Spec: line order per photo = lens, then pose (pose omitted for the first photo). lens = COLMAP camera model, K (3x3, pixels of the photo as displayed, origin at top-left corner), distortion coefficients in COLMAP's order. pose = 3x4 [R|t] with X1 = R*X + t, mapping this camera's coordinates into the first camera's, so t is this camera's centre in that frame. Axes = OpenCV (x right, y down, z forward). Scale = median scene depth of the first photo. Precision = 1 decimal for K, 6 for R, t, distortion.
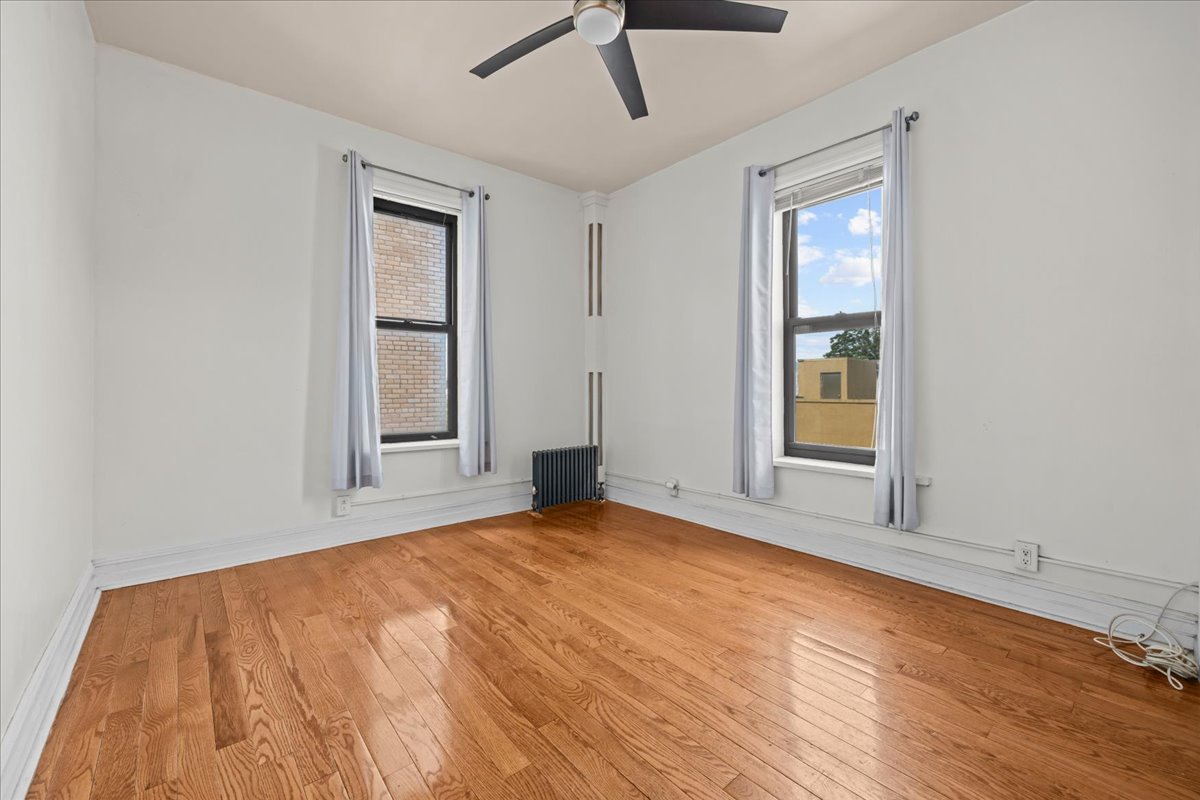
lens RADIAL K [[490.9, 0, 596.5], [0, 490.9, 389.2], [0, 0, 1]] dist [-0.001688, -0.000548]
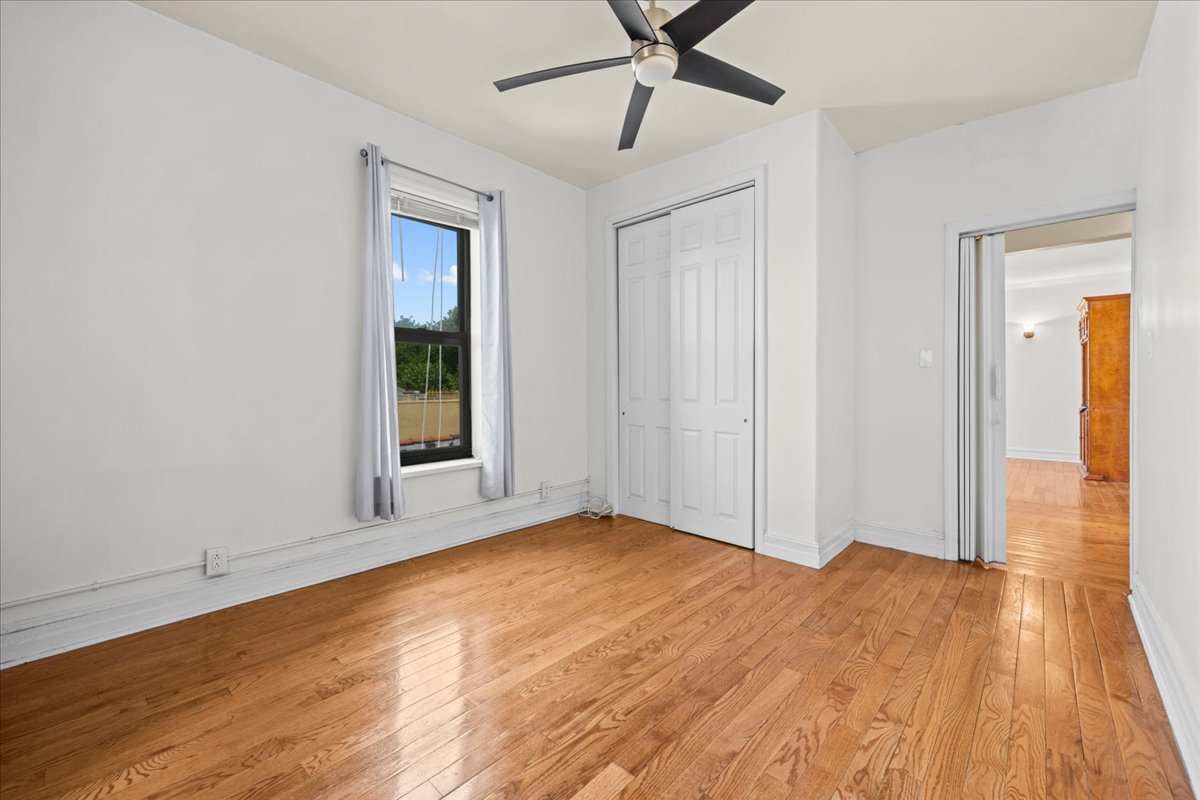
lens RADIAL K [[490.9, 0, 596.5], [0, 490.9, 389.2], [0, 0, 1]] dist [-0.001688, -0.000548]
pose [[-0.126943, -0.004881, 0.991898, -0.972751], [0.009354, 0.999938, 0.006117, -0.029294], [-0.991866, 0.010055, -0.126890, 1.143363]]
